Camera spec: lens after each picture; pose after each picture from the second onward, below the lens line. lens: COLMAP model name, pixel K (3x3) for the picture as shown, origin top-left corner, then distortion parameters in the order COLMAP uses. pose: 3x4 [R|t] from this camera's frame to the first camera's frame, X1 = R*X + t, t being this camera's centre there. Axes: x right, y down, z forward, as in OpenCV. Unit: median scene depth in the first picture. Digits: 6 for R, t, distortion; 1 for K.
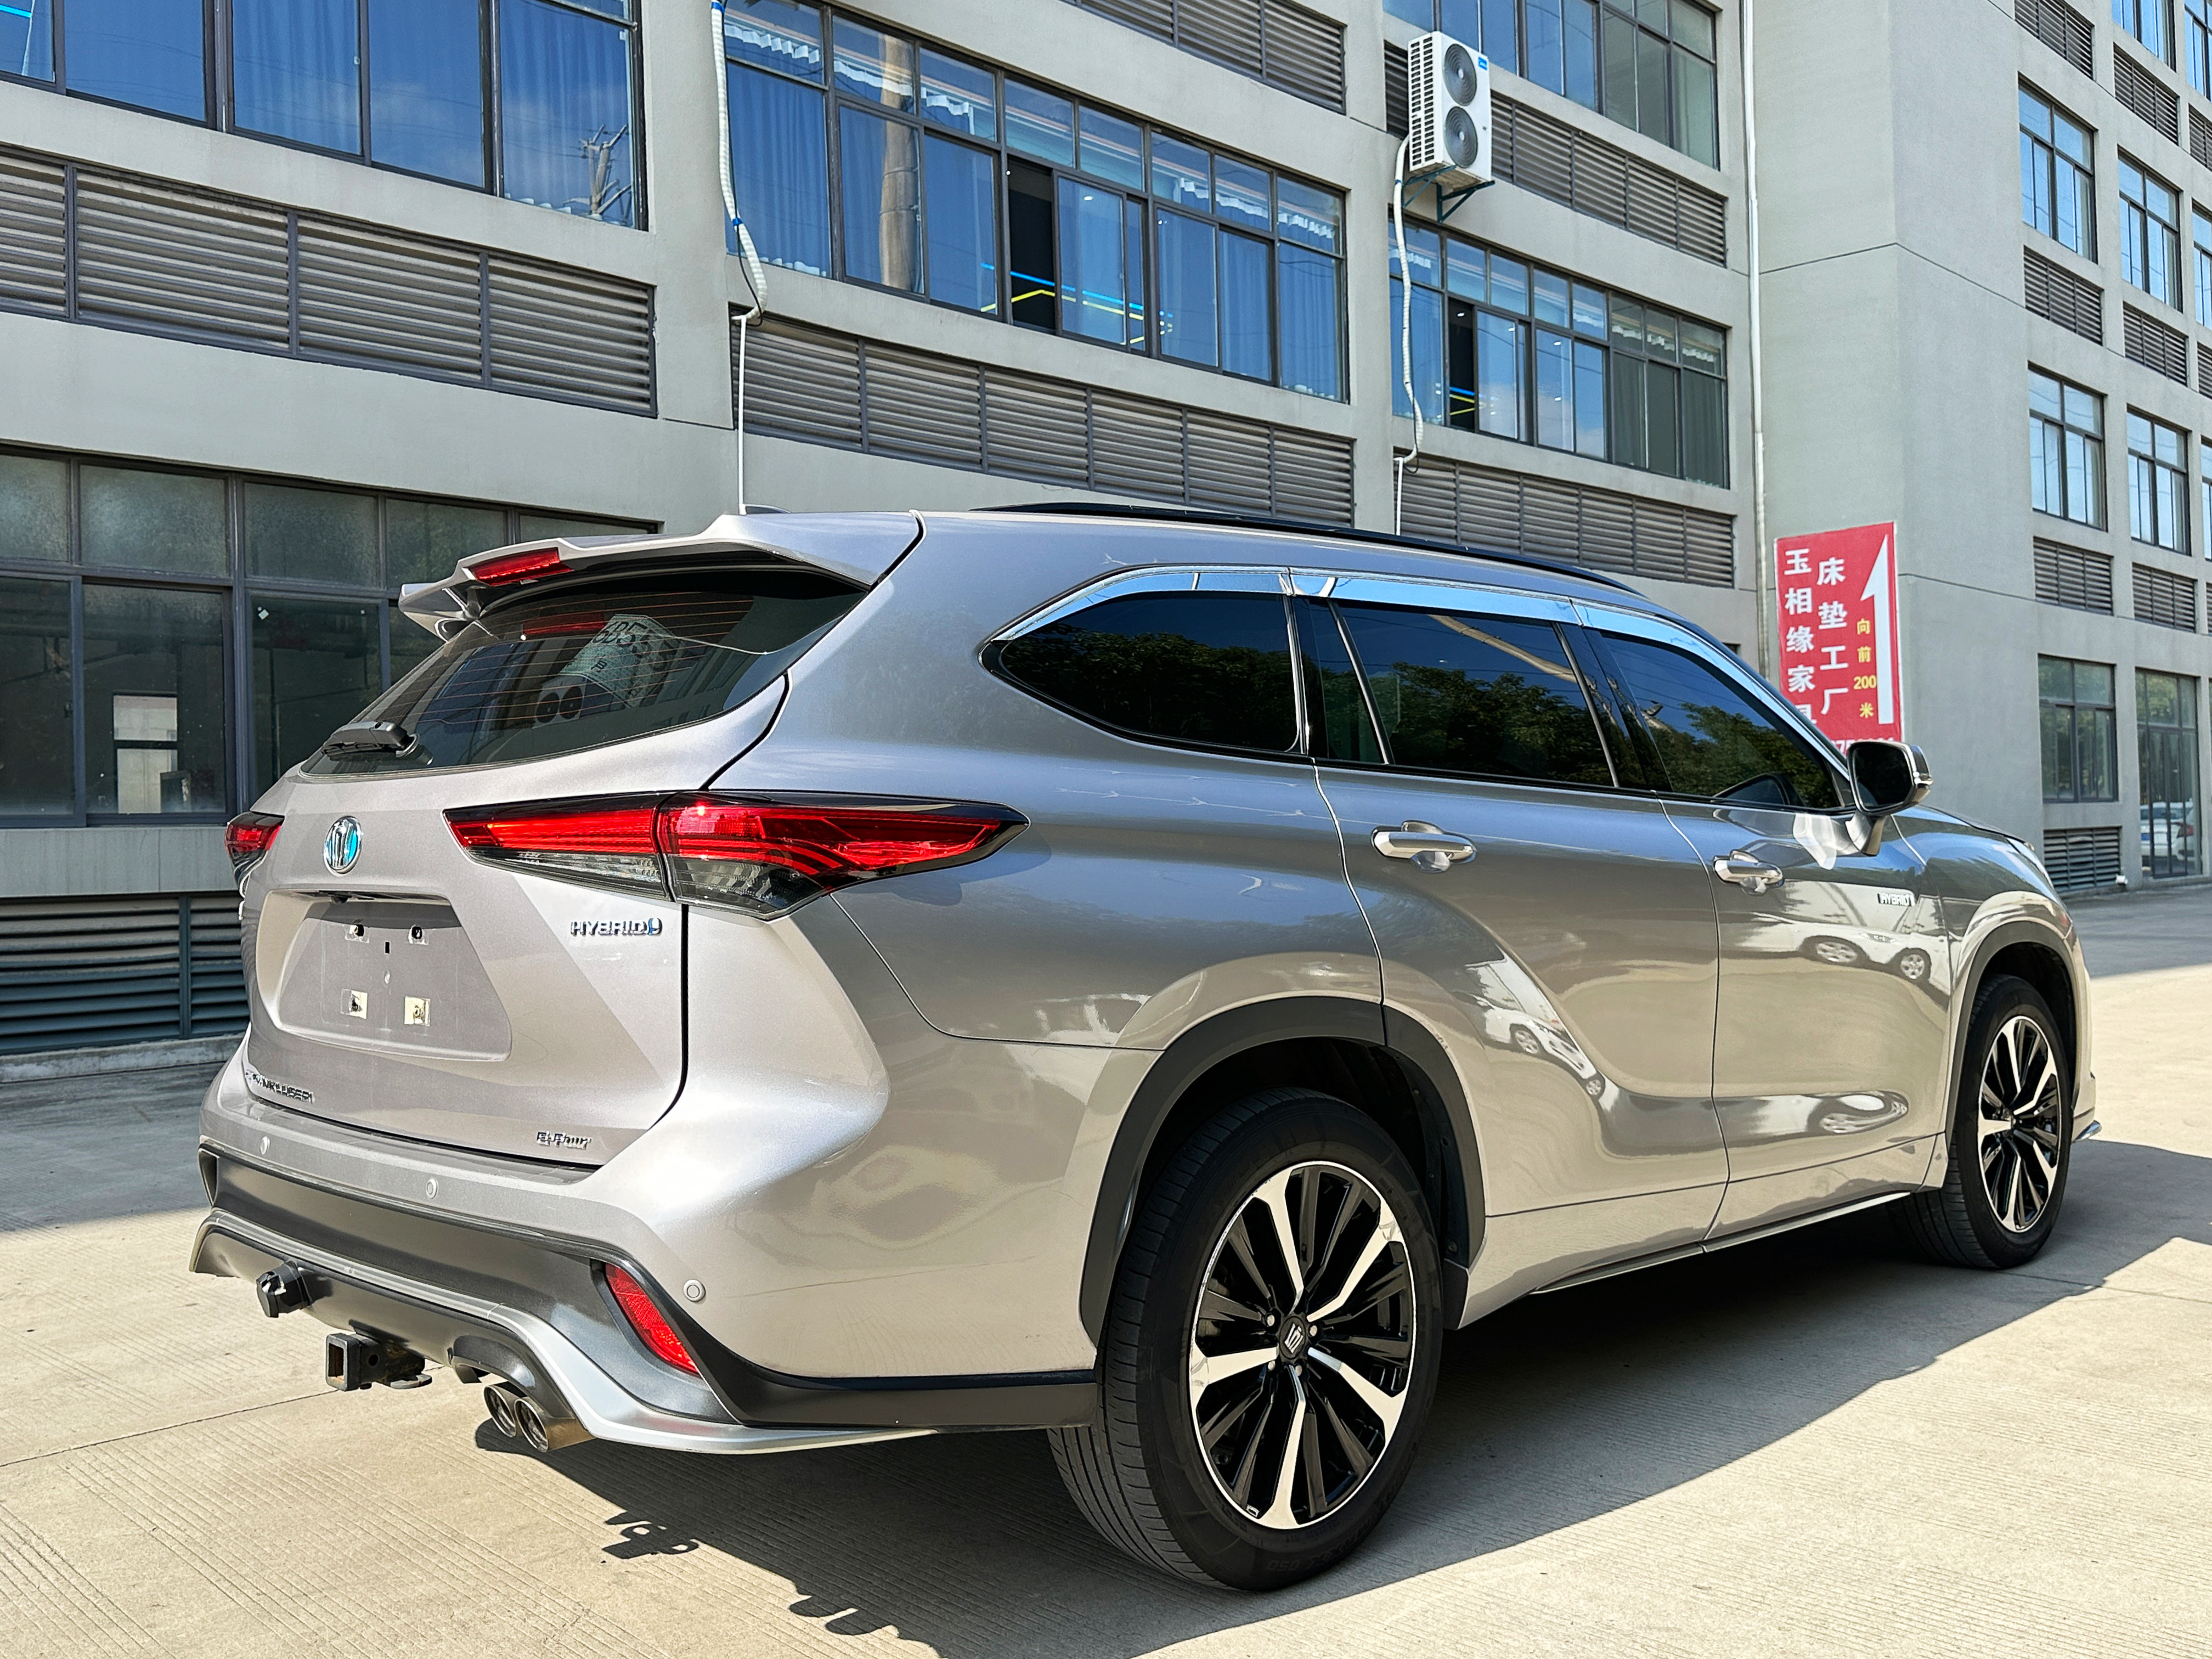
lens RADIAL K [[1867.7, 0, 1099.0], [0, 1867.7, 886.0], [0, 0, 1]] dist [0.061579, -0.105180]
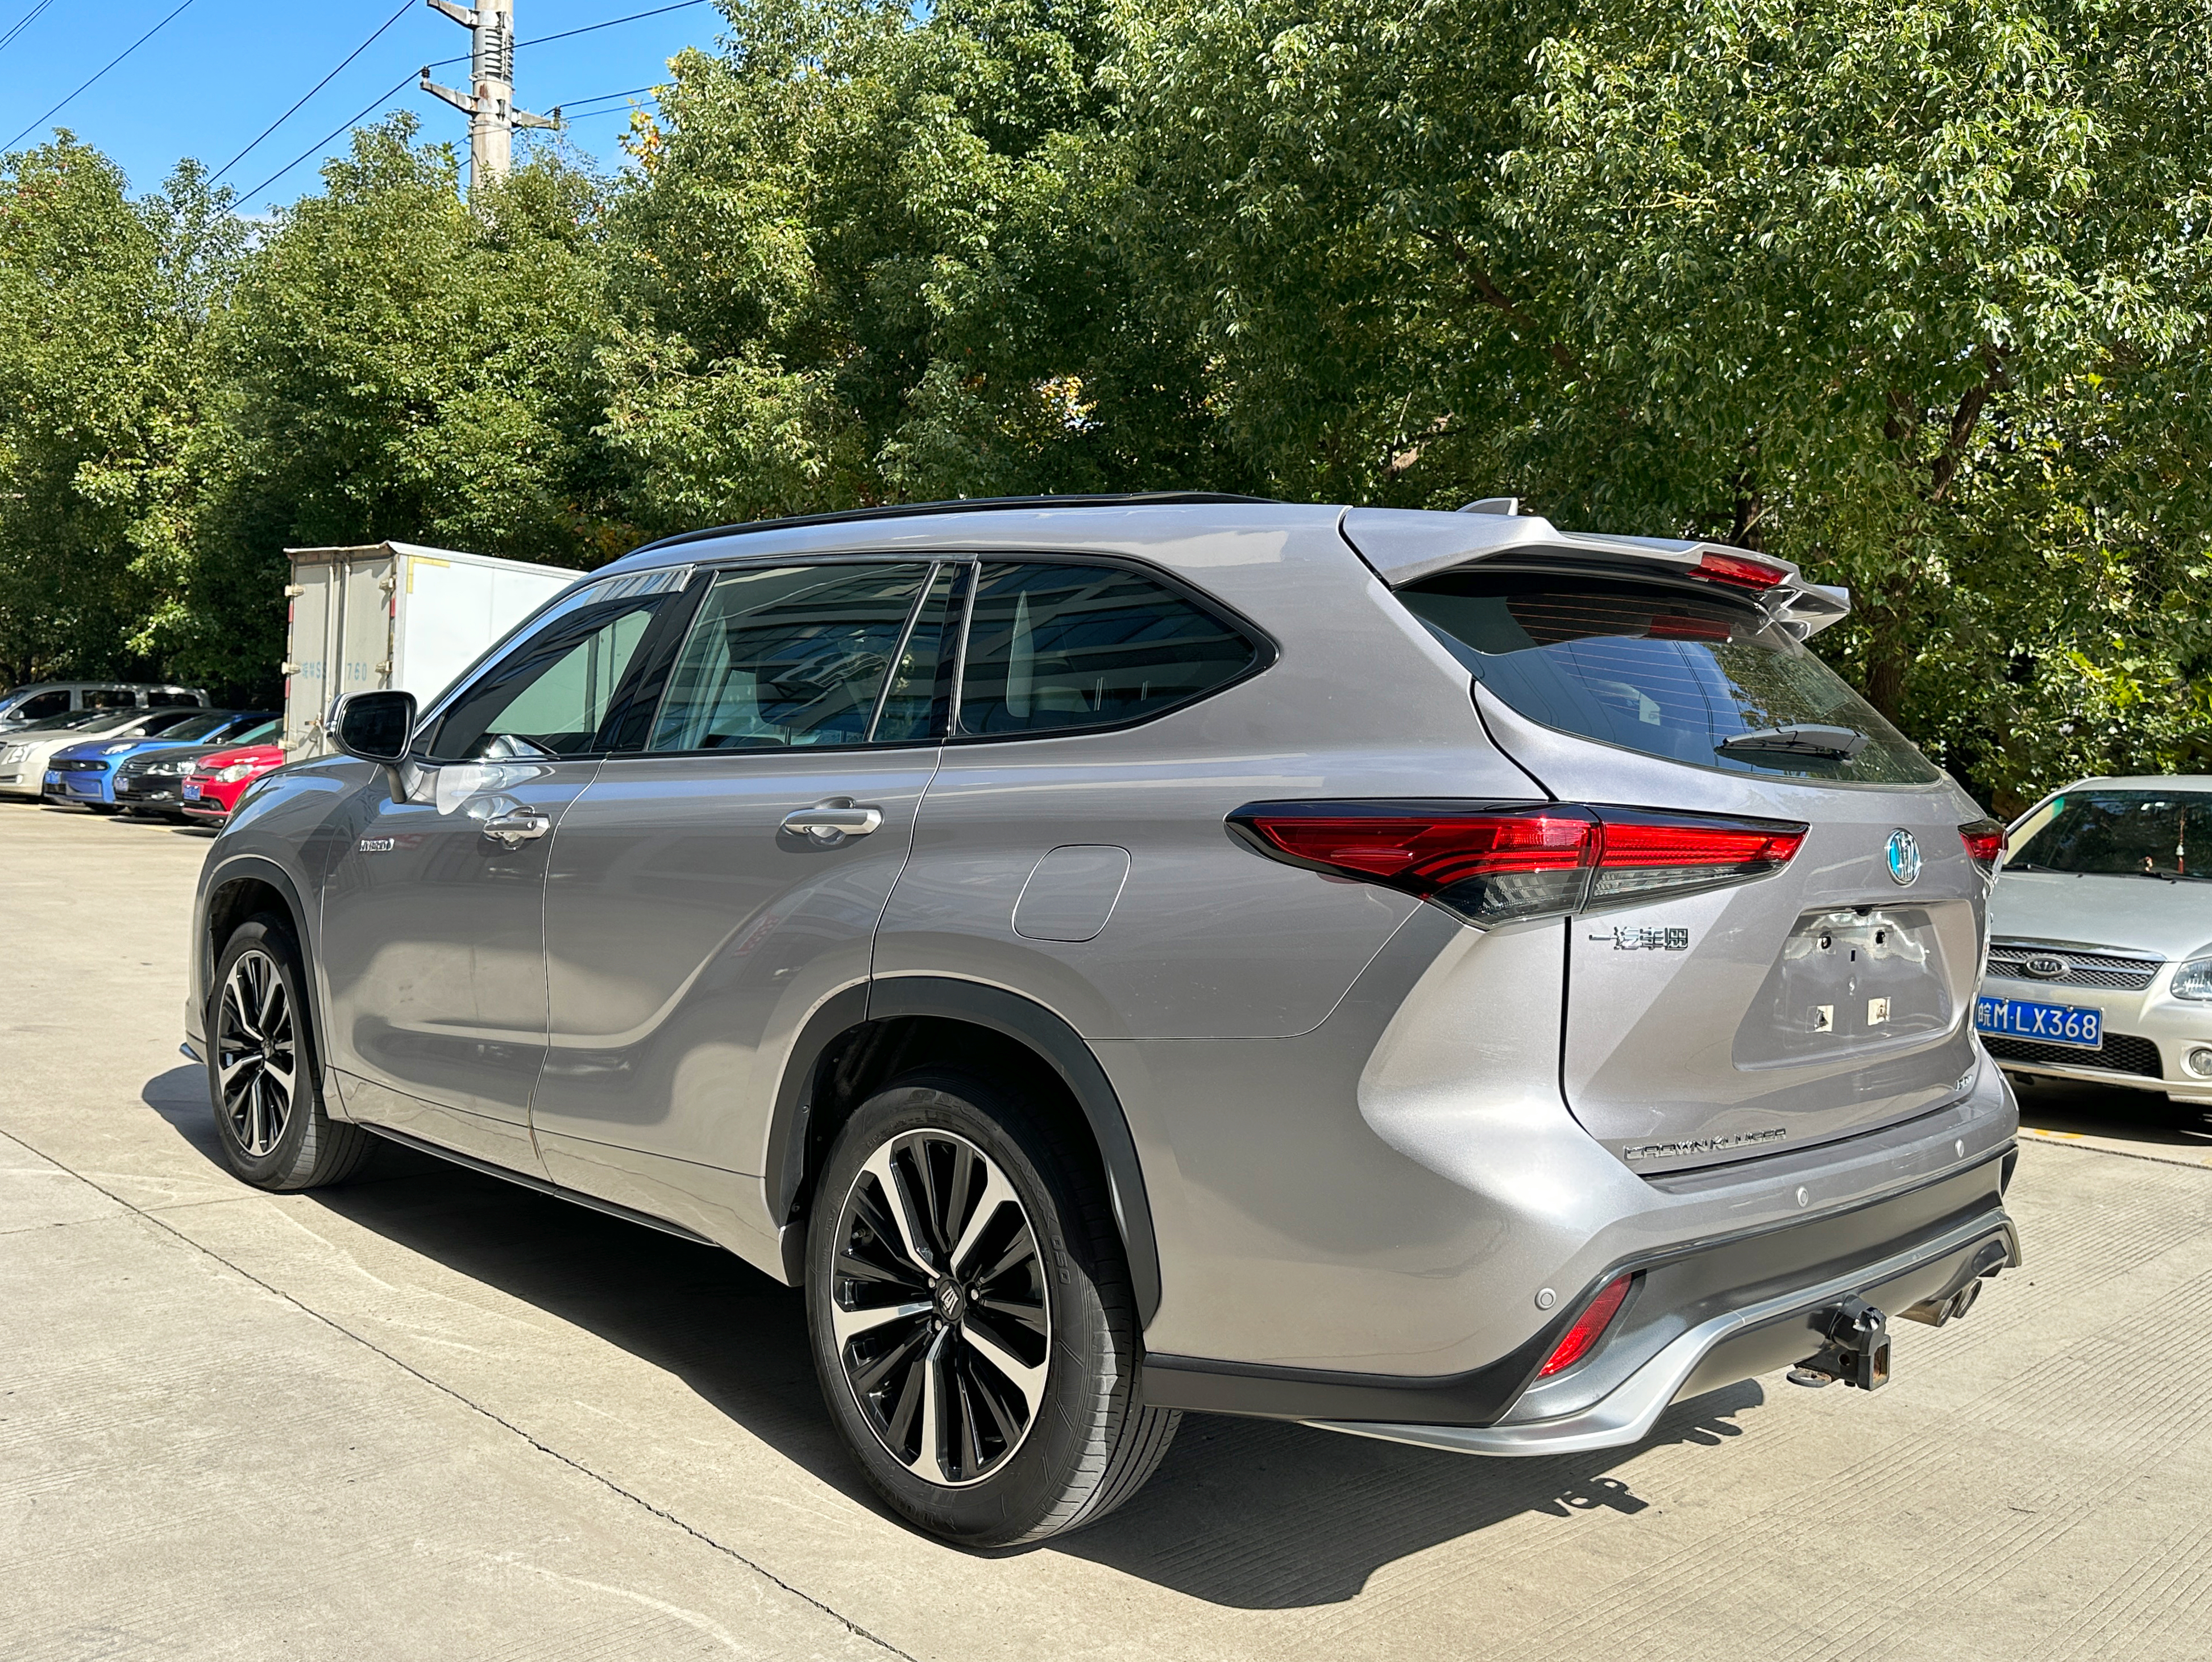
lens RADIAL K [[1867.5, 0, 1074.2], [0, 1867.5, 833.0], [0, 0, 1]] dist [0.061579, -0.105180]
pose [[-0.028825, -0.015193, 0.999469, -0.232242], [-0.024091, 0.999605, 0.014500, -0.006471], [-0.999294, -0.023661, -0.029180, 0.241002]]
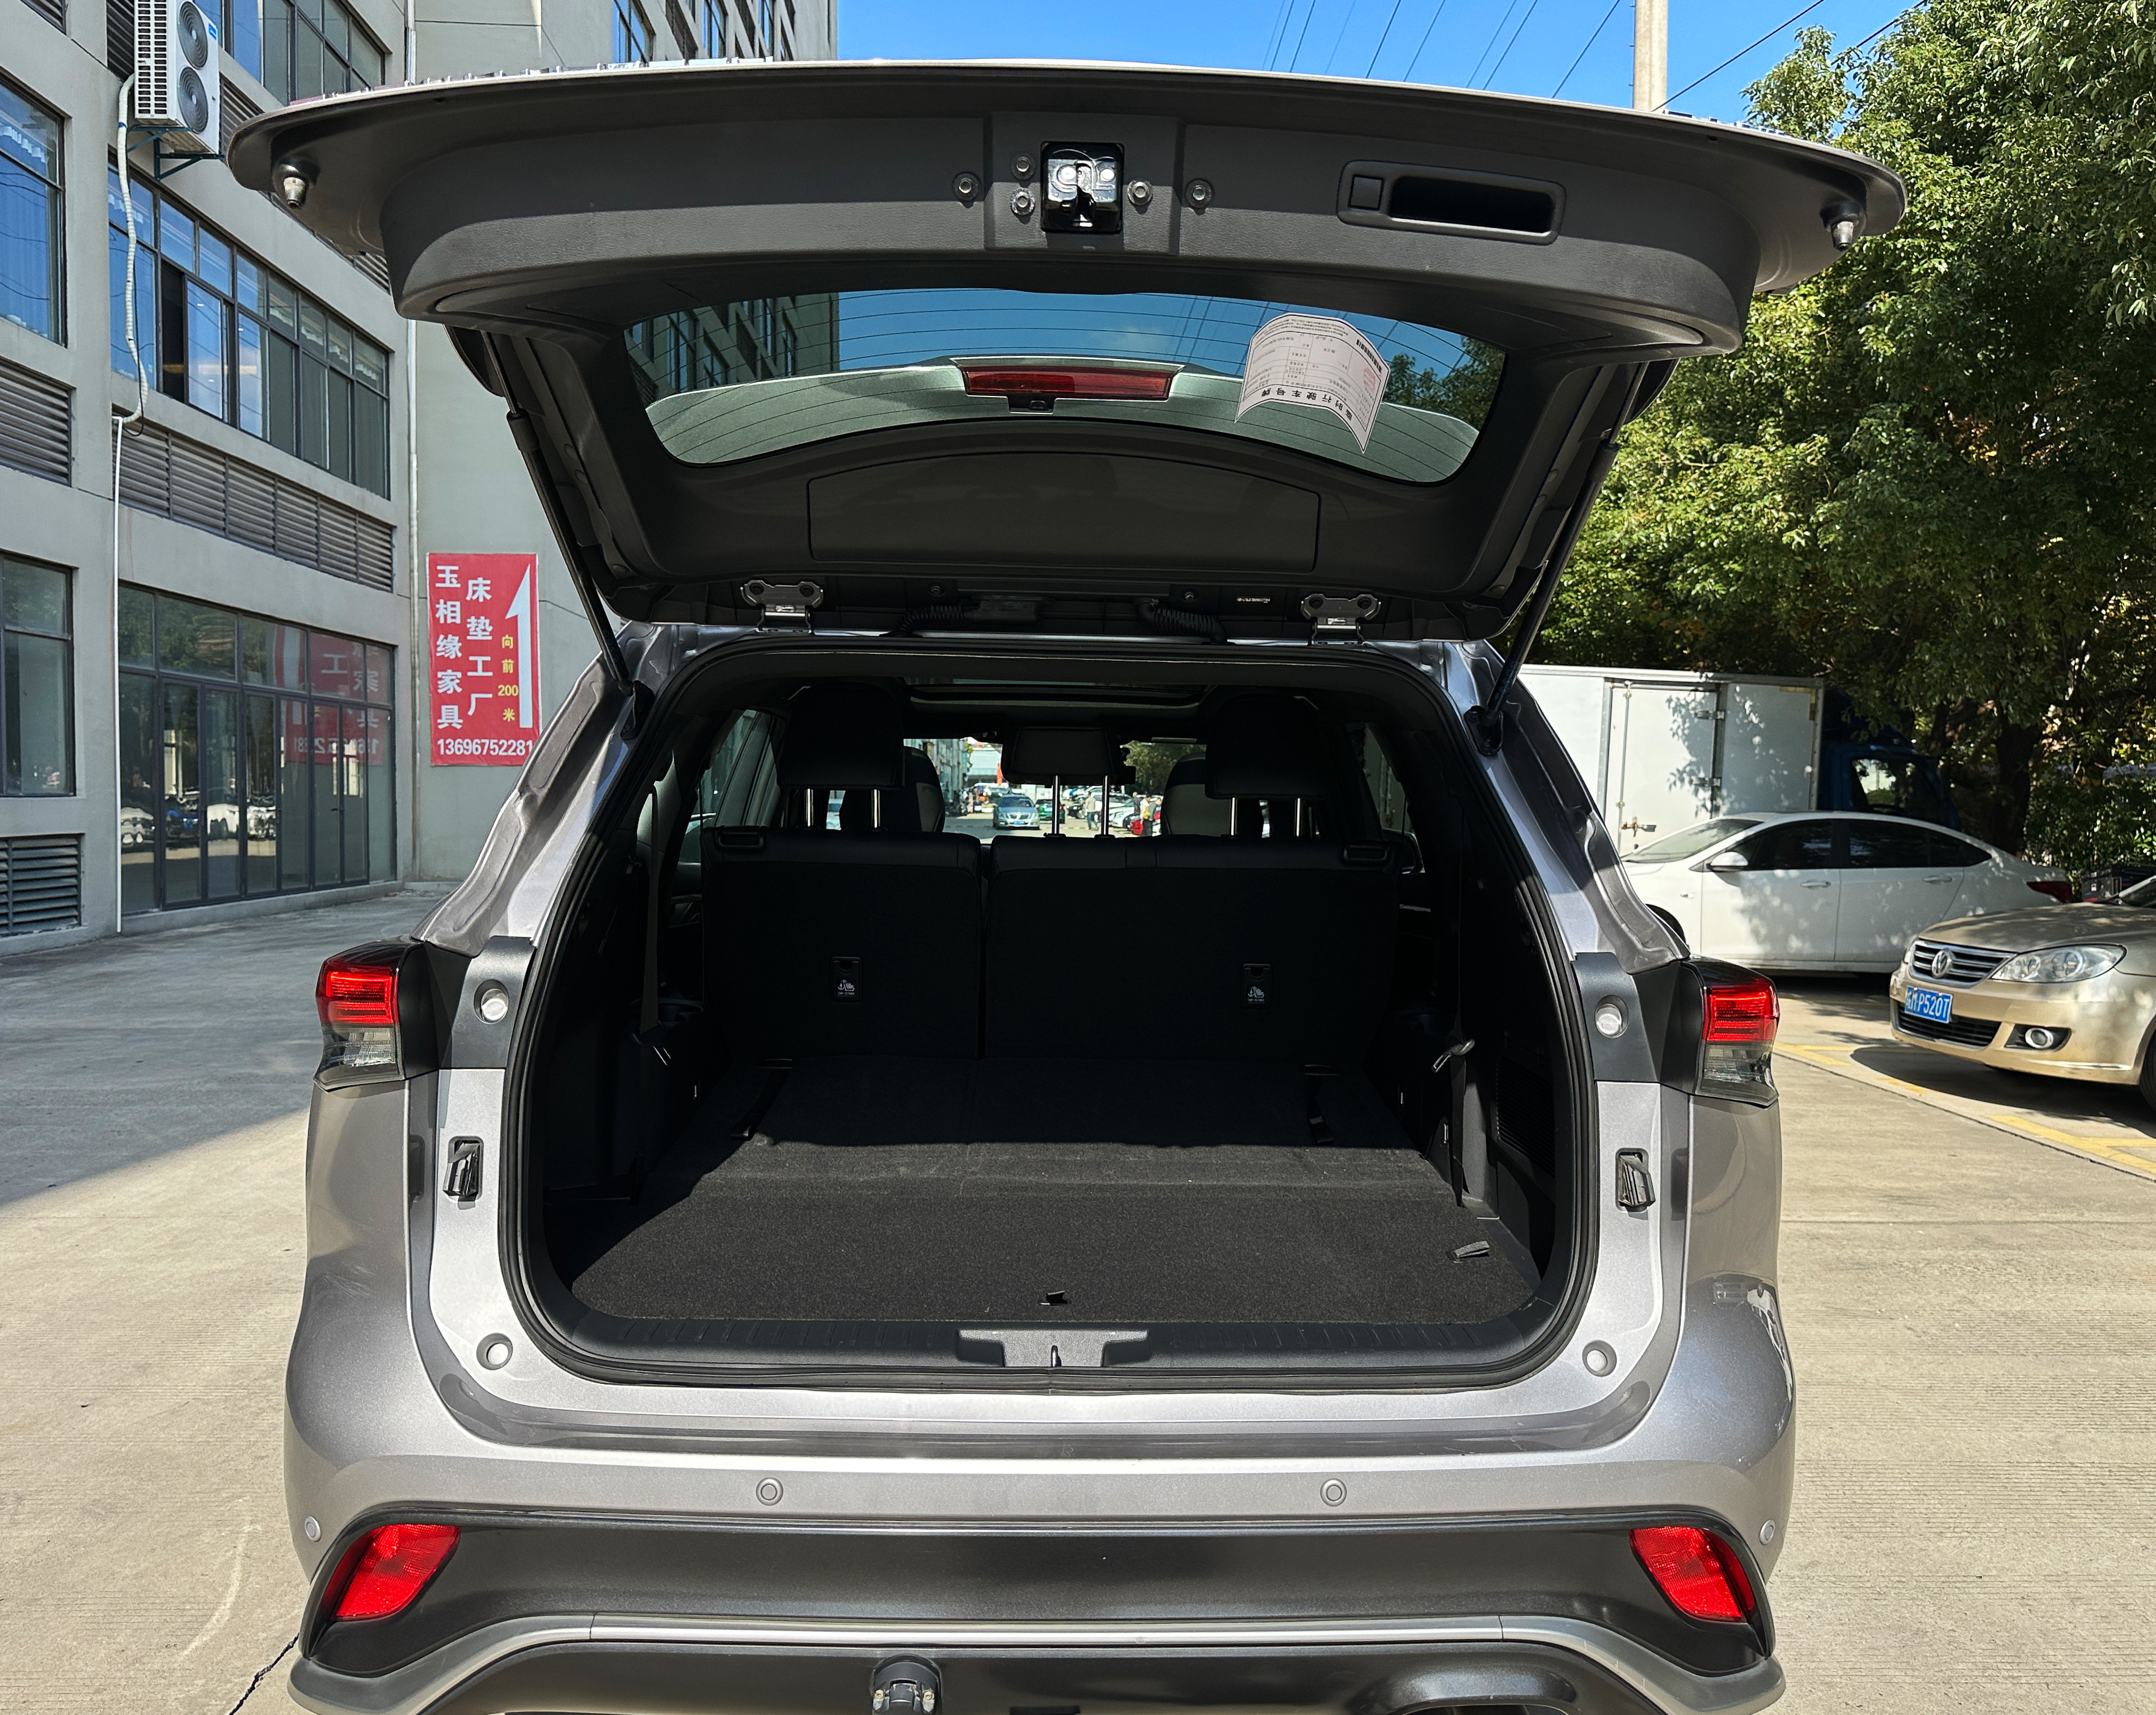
lens RADIAL K [[1656.0, 0, 1037.0], [0, 1656.0, 895.7], [0, 0, 1]] dist [-0.019381, -0.000099]
pose [[0.677575, -0.009405, 0.735393, -0.137841], [-0.011932, 0.999646, 0.023778, -0.013865], [-0.735357, -0.024886, 0.677223, 0.098791]]
